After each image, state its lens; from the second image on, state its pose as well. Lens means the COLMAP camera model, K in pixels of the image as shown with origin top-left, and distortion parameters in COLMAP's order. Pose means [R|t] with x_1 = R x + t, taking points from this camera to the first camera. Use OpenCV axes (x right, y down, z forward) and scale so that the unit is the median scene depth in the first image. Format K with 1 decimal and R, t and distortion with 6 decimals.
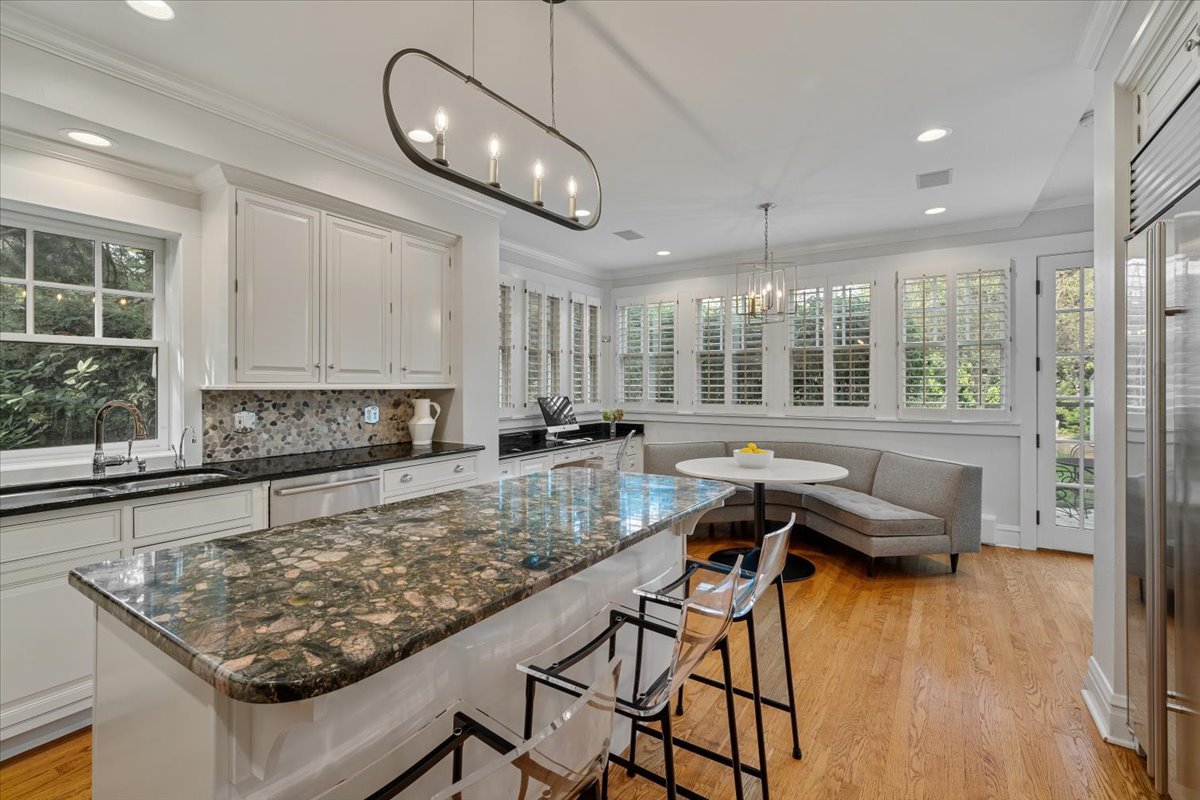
lens RADIAL K [[527.7, 0, 575.9], [0, 527.7, 385.1], [0, 0, 1]] dist [-0.002497, -0.000495]
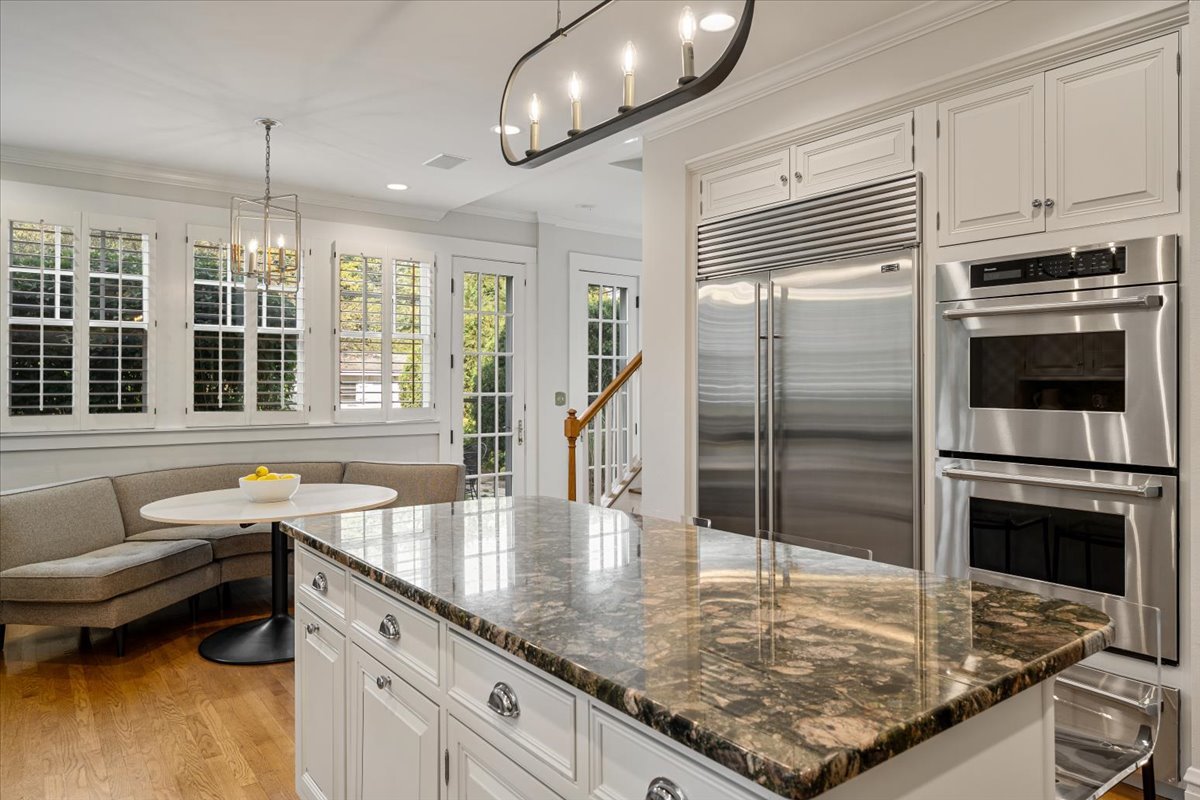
lens RADIAL K [[753.7, 0, 612.2], [0, 753.7, 380.7], [0, 0, 1]] dist [-0.009366, 0.000741]
pose [[0.324594, 0.004699, 0.945842, -0.314510], [-0.003680, 0.999986, -0.003705, 0.001161], [-0.945846, -0.002278, 0.324607, 0.186265]]
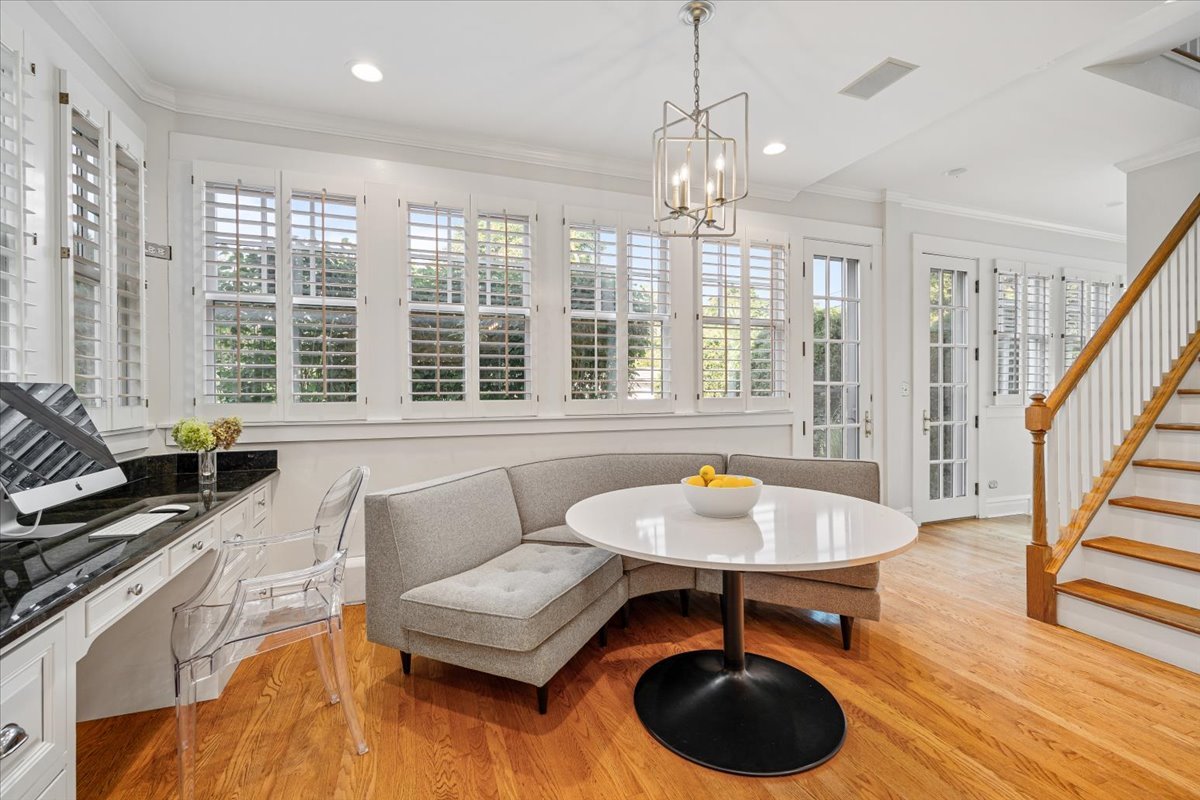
lens RADIAL K [[527.7, 0, 626.9], [0, 527.7, 398.5], [0, 0, 1]] dist [-0.002497, -0.000495]
pose [[0.574072, -0.014322, 0.818680, -0.084826], [0.004146, 0.999885, 0.014585, 0.027814], [-0.818794, -0.004979, 0.574065, 0.558684]]
